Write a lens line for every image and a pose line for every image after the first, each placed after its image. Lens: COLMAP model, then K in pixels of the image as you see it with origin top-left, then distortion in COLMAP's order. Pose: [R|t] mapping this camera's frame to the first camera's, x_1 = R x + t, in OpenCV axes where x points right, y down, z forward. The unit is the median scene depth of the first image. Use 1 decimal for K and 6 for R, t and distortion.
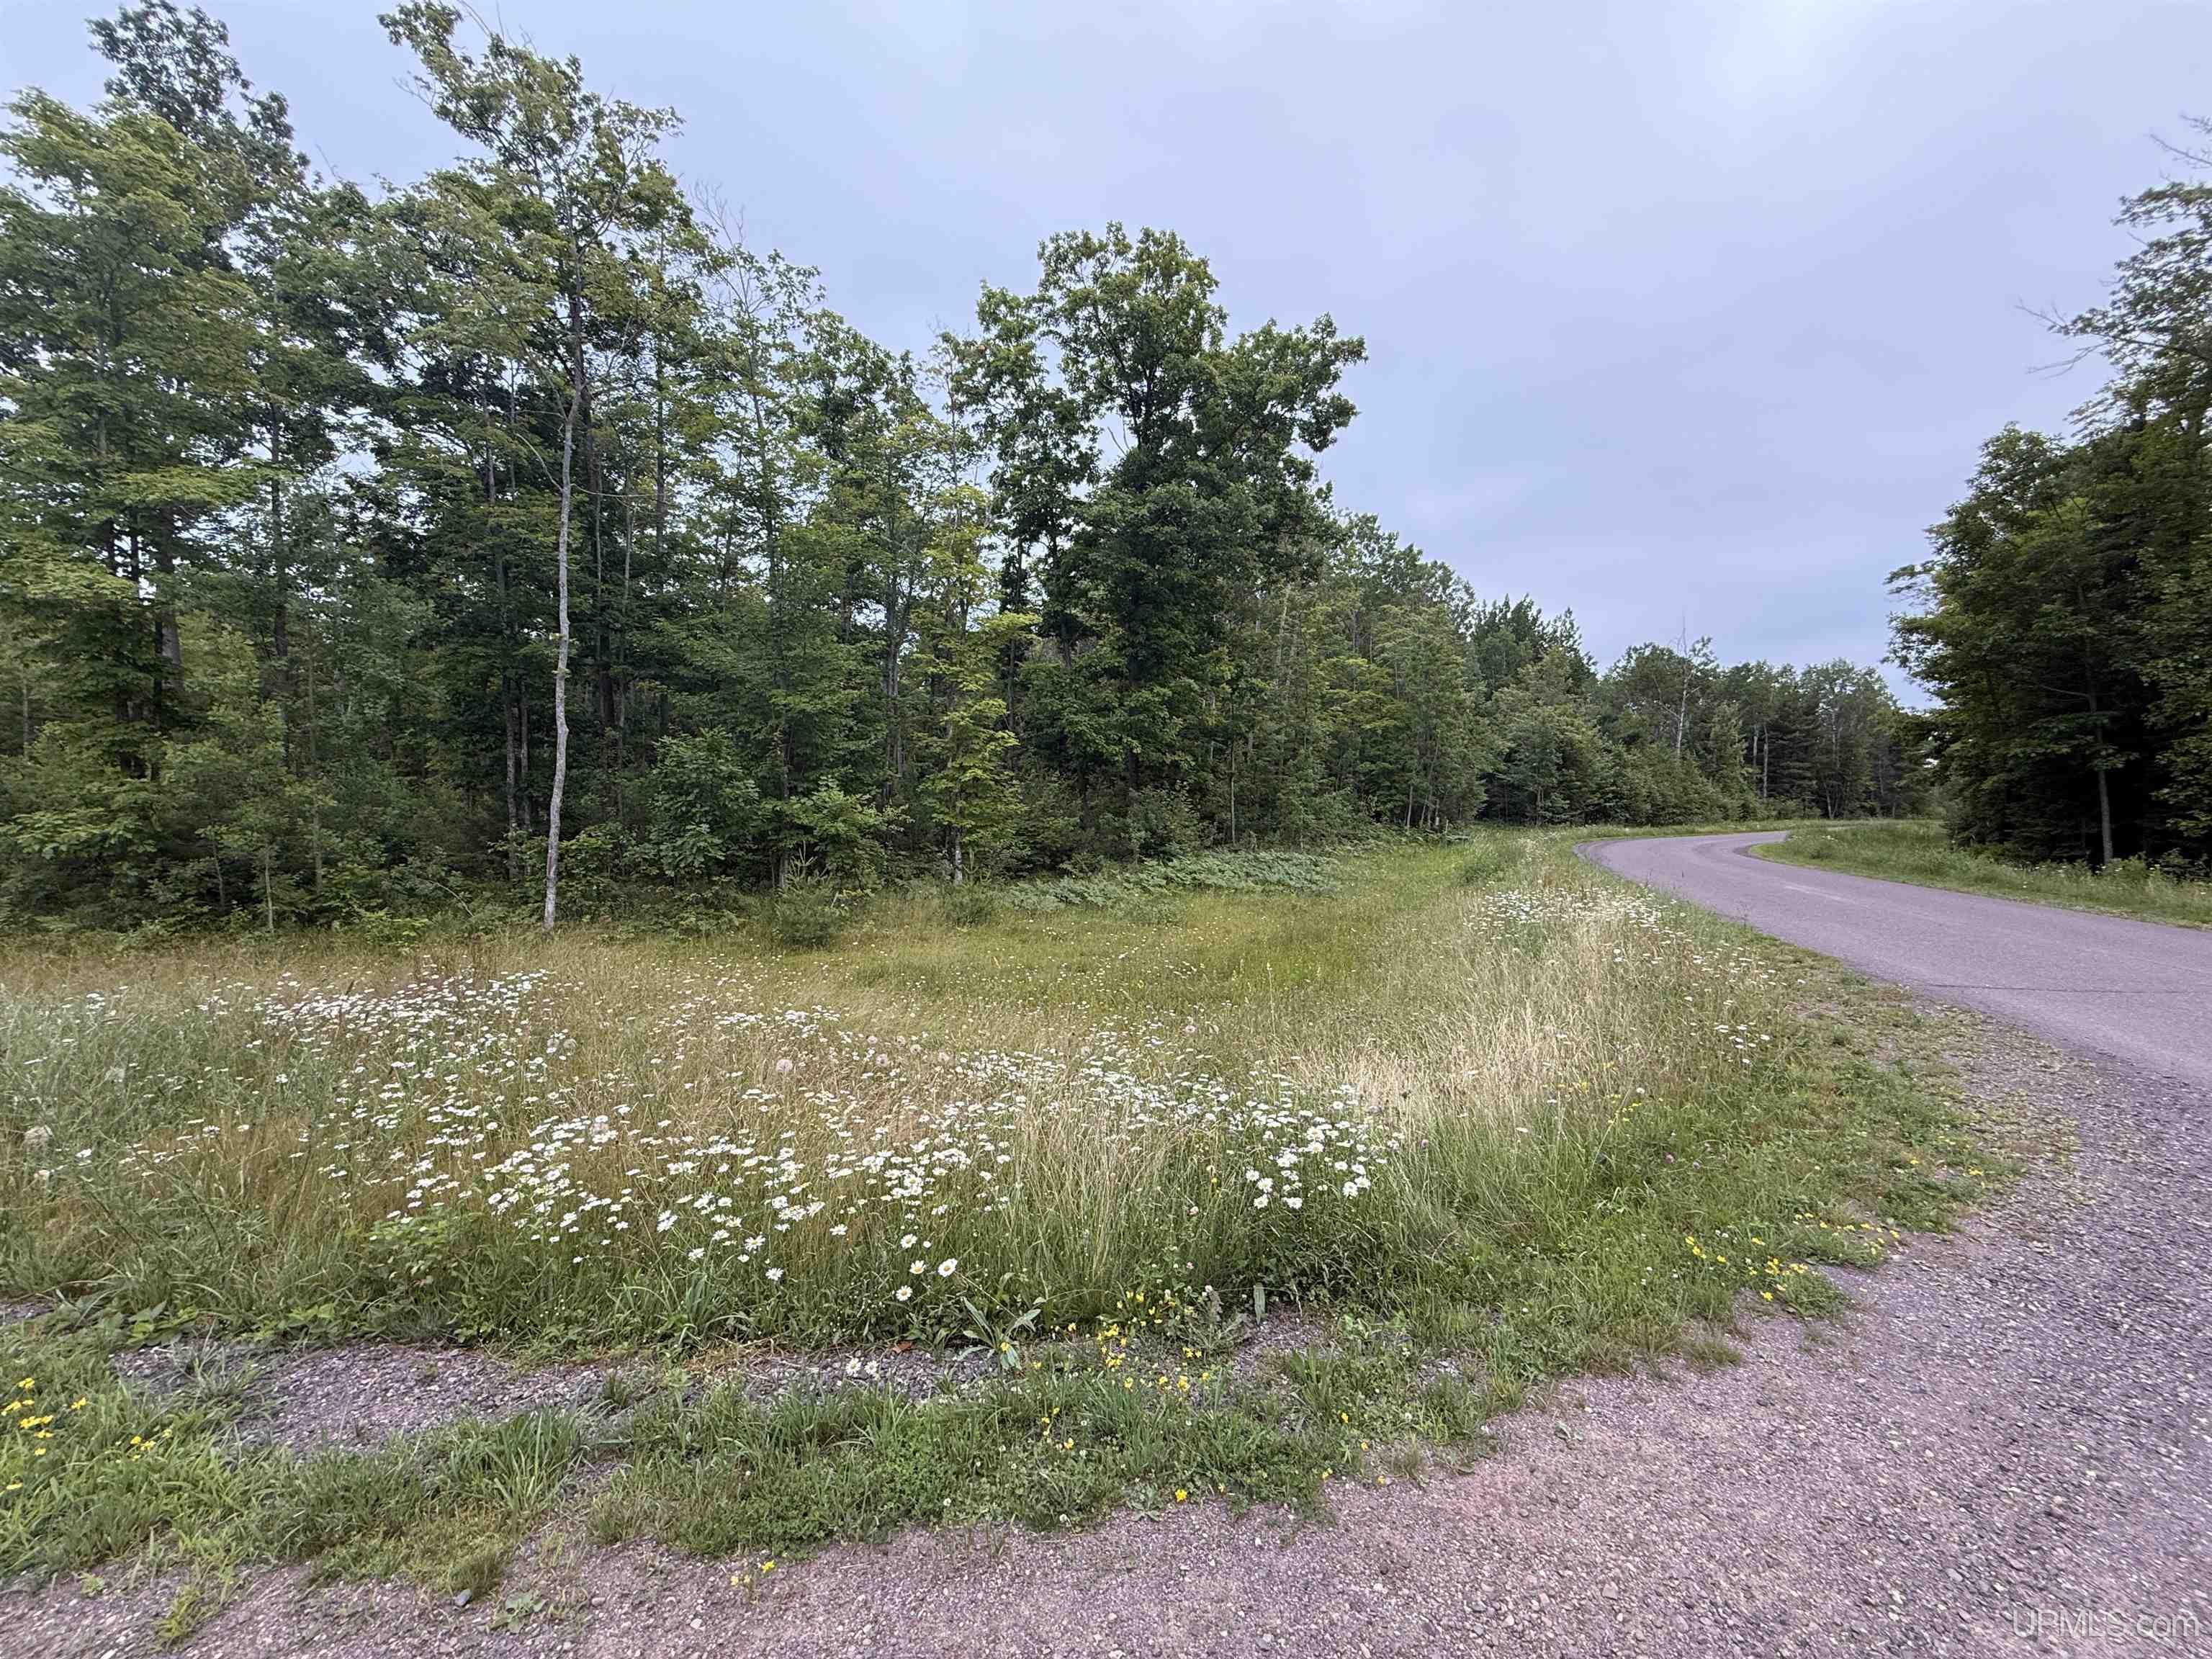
lens RADIAL K [[878.6, 0, 1099.9], [0, 878.6, 827.1], [0, 0, 1]] dist [-0.000097, -0.000205]
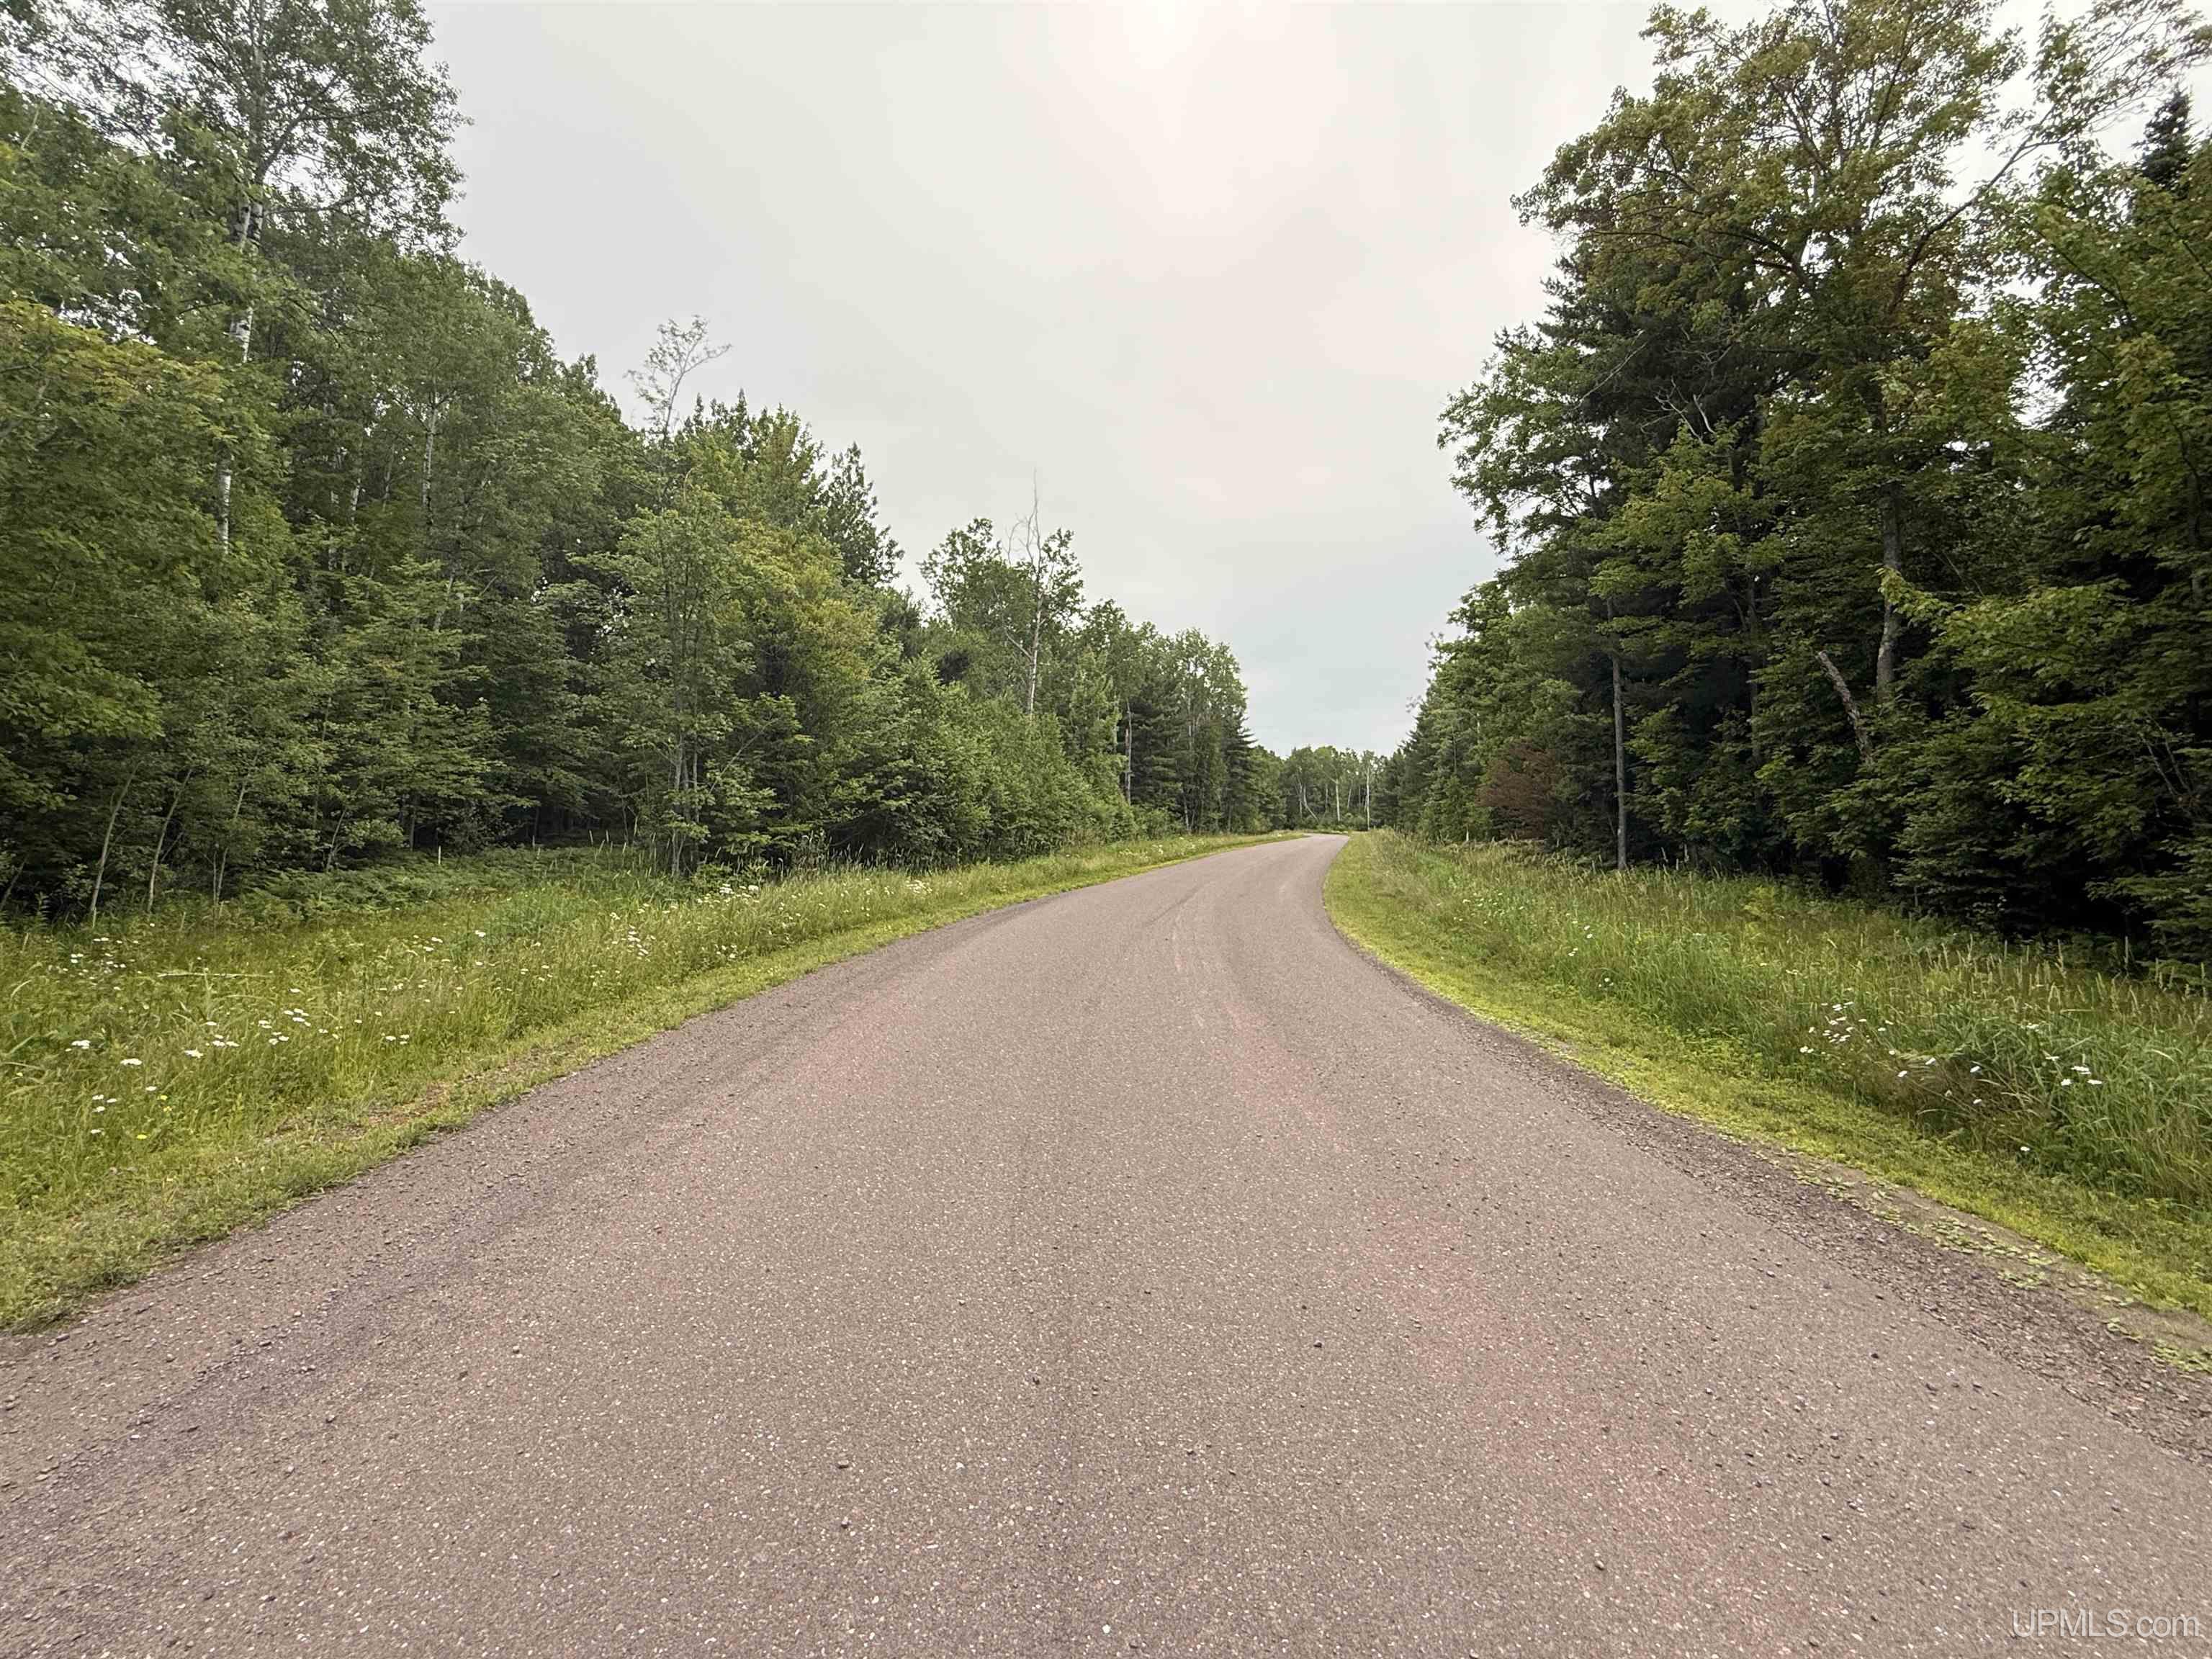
lens RADIAL K [[985.9, 0, 1104.2], [0, 985.9, 824.8], [0, 0, 1]] dist [0.000806, -0.000582]
pose [[0.780305, -0.000983, 0.625398, 0.344622], [0.013368, 0.999796, -0.015108, -0.008406], [-0.625256, 0.020150, 0.780160, 0.549874]]
